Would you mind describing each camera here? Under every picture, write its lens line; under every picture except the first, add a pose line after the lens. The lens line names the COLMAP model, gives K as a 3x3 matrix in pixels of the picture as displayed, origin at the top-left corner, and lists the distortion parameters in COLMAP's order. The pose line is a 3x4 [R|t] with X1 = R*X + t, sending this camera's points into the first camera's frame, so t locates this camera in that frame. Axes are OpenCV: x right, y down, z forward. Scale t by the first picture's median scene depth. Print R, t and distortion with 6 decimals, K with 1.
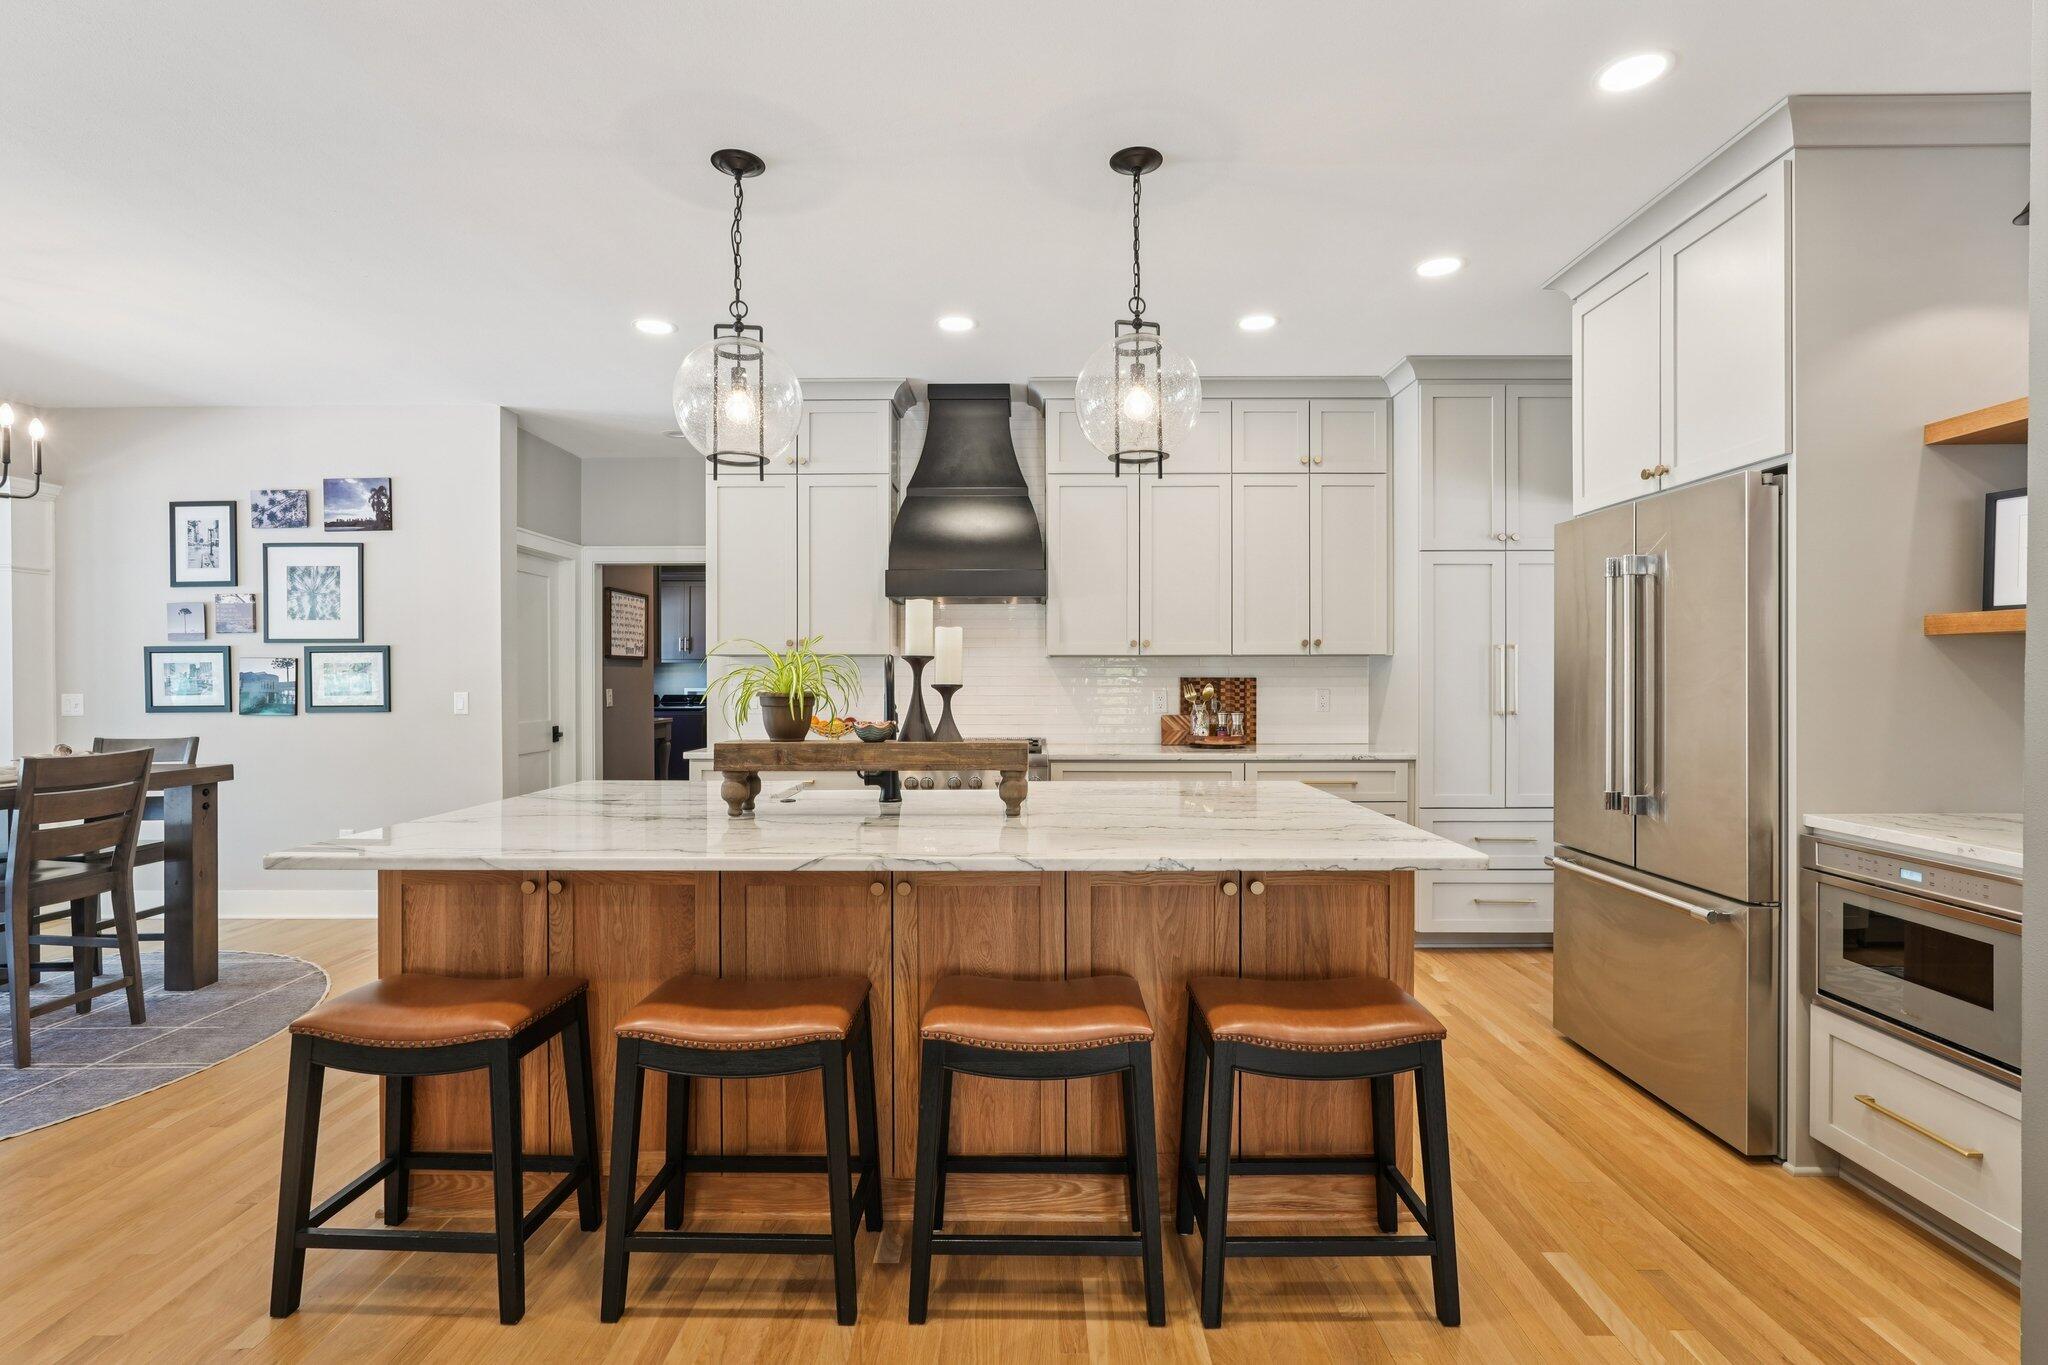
lens RADIAL K [[940.6, 0, 1021.3], [0, 940.6, 679.0], [0, 0, 1]] dist [-0.007490, 0.002833]
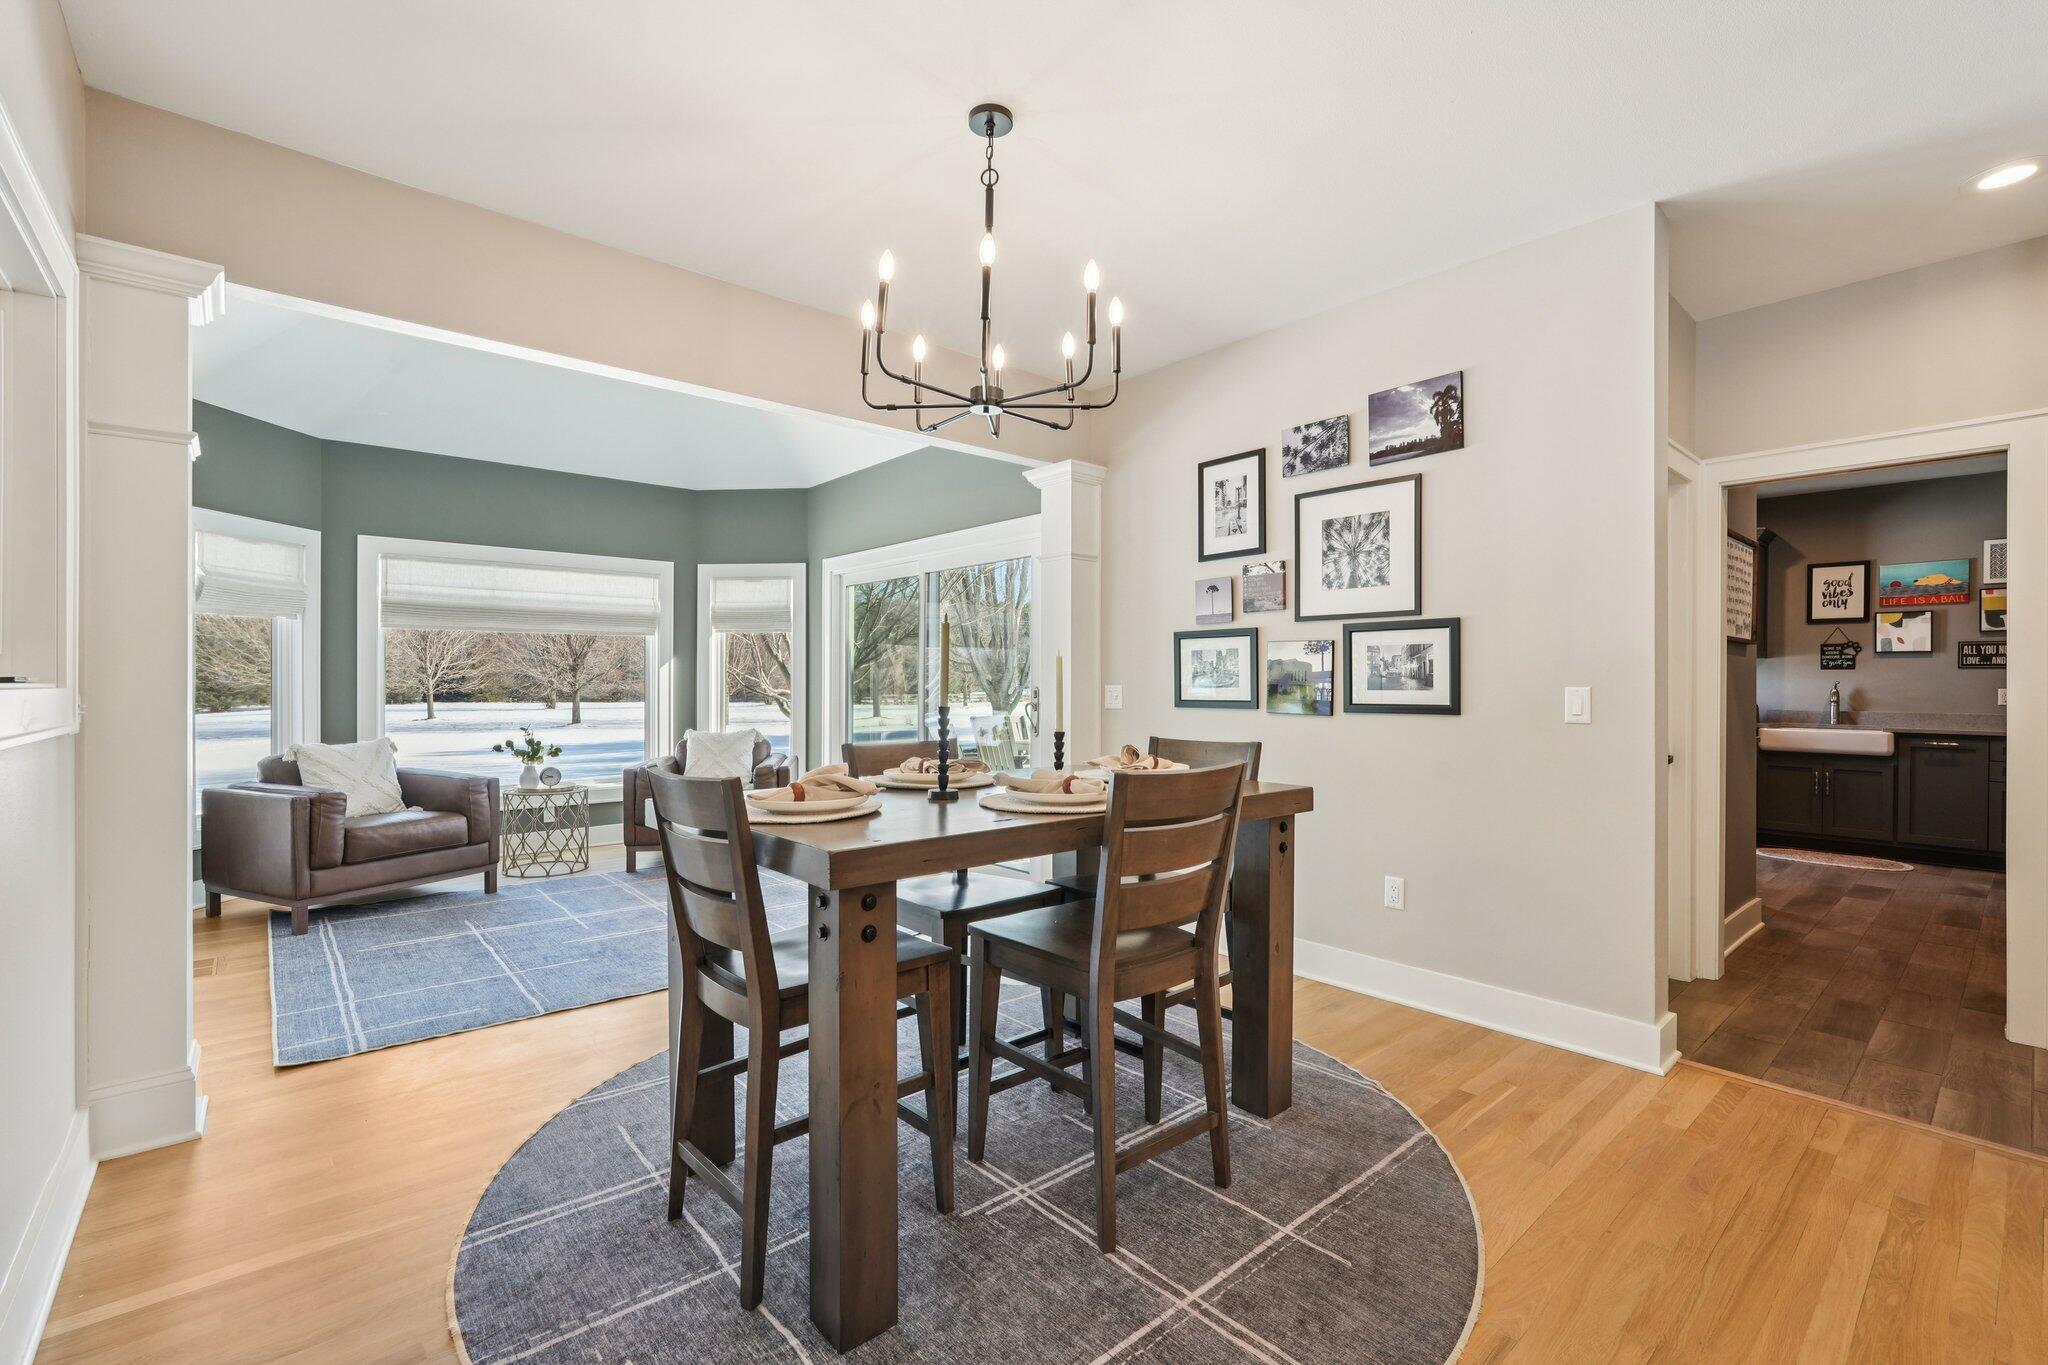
lens RADIAL K [[909.7, 0, 1021.9], [0, 909.7, 683.7], [0, 0, 1]] dist [-0.002005, 0.001338]
pose [[0.659128, 0.006495, -0.752003, -0.386724], [-0.008707, 0.999962, 0.001005, 0.014218], [0.751980, 0.005885, 0.659159, 0.328024]]
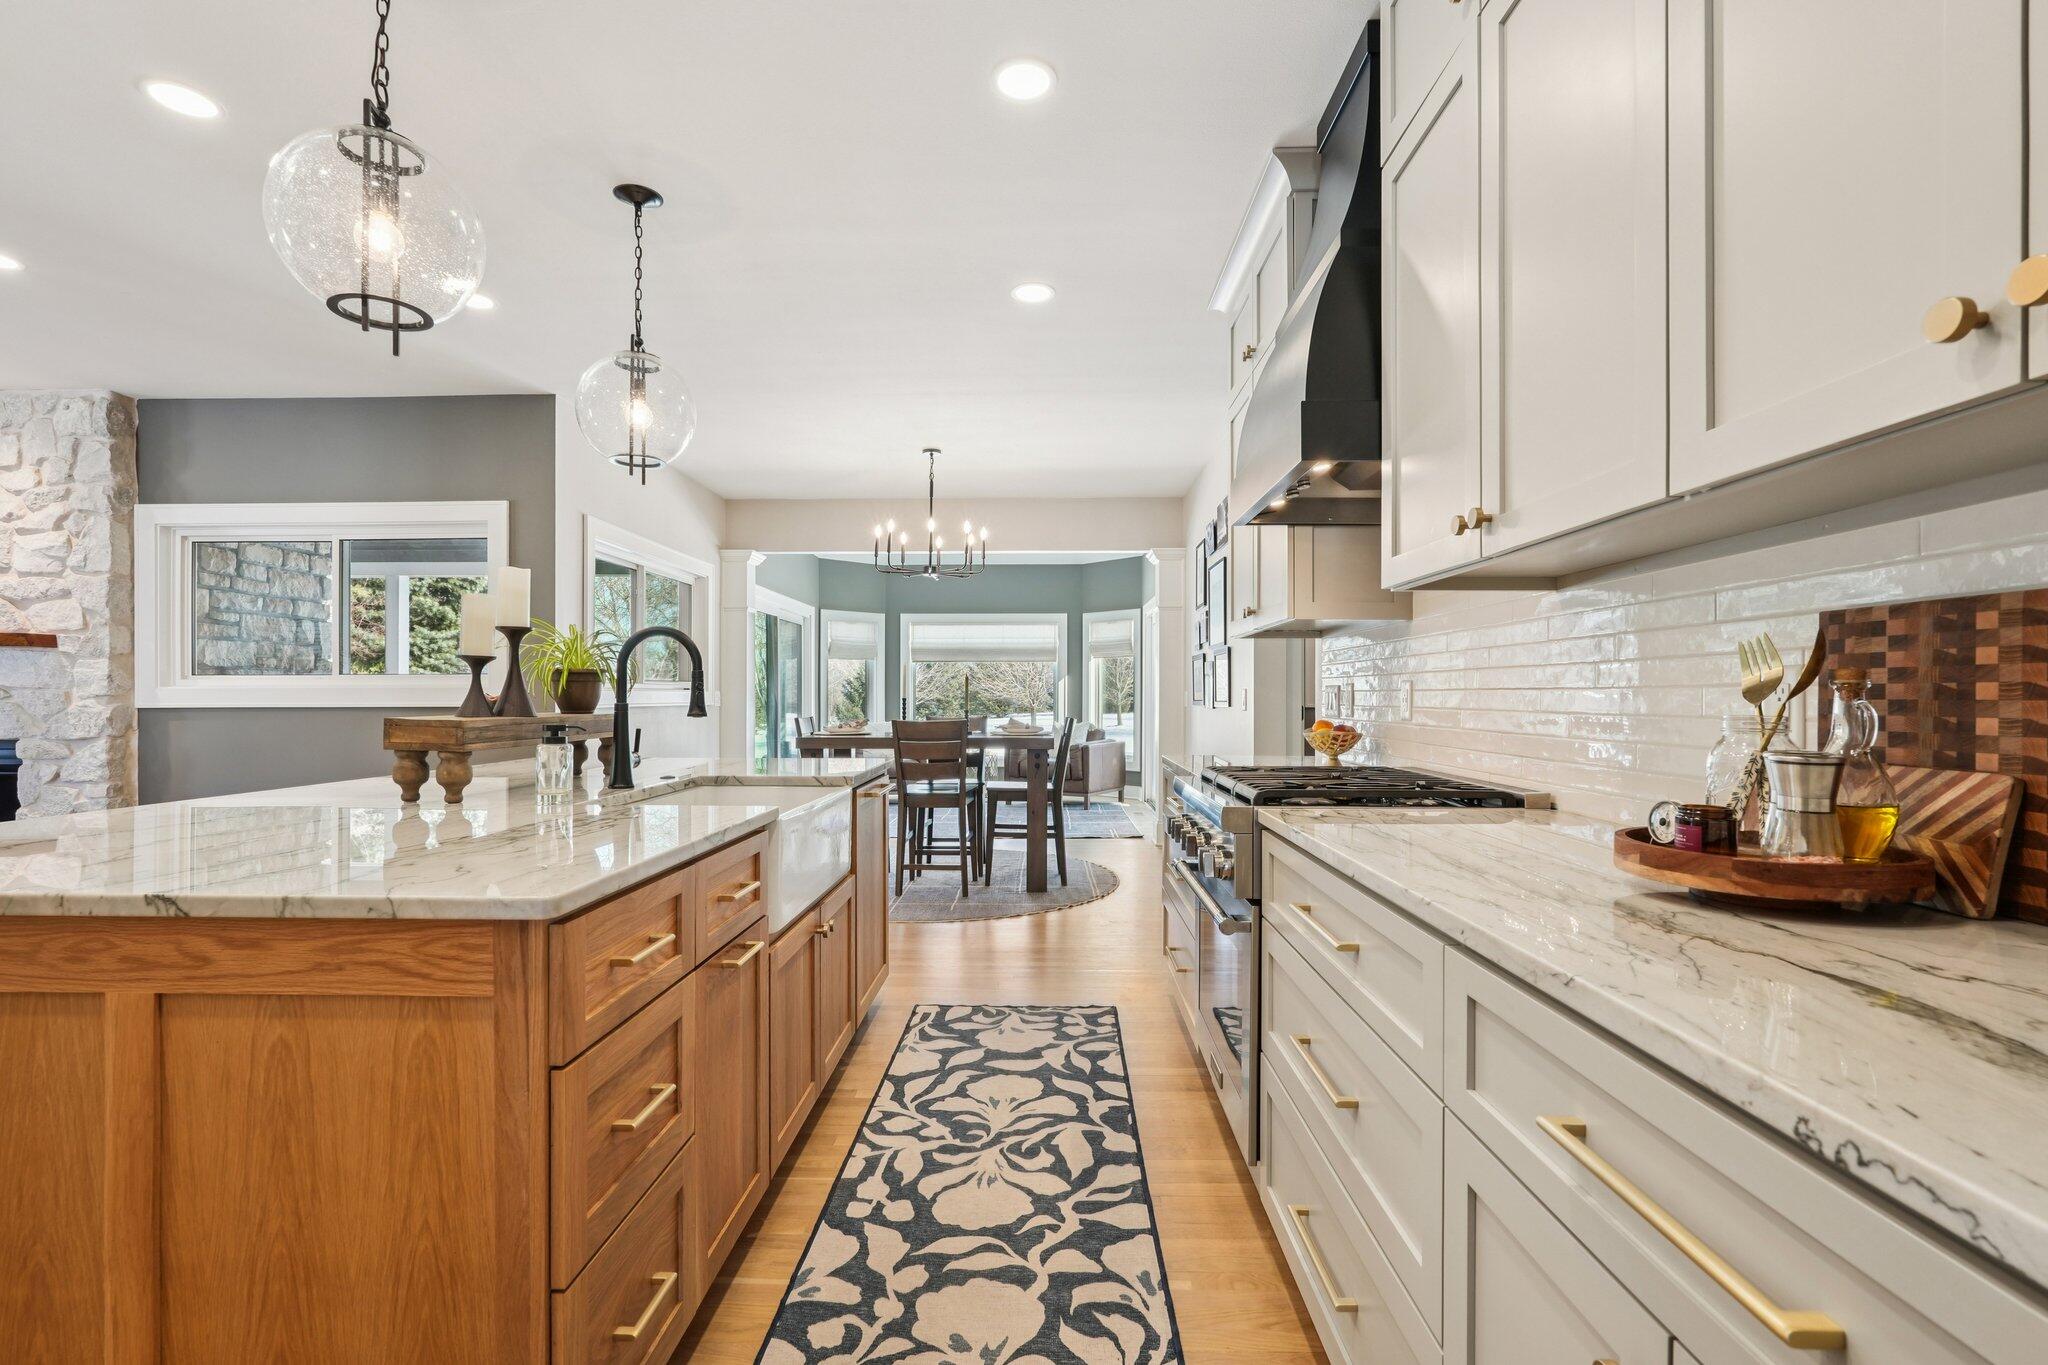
lens RADIAL K [[940.6, 0, 1011.9], [0, 940.6, 693.9], [0, 0, 1]] dist [-0.007490, 0.002833]
pose [[-0.020923, 0.001426, -0.999780, 0.447324], [-0.003763, 0.999992, 0.001505, 0.019927], [0.999774, 0.003794, -0.020917, 0.778445]]
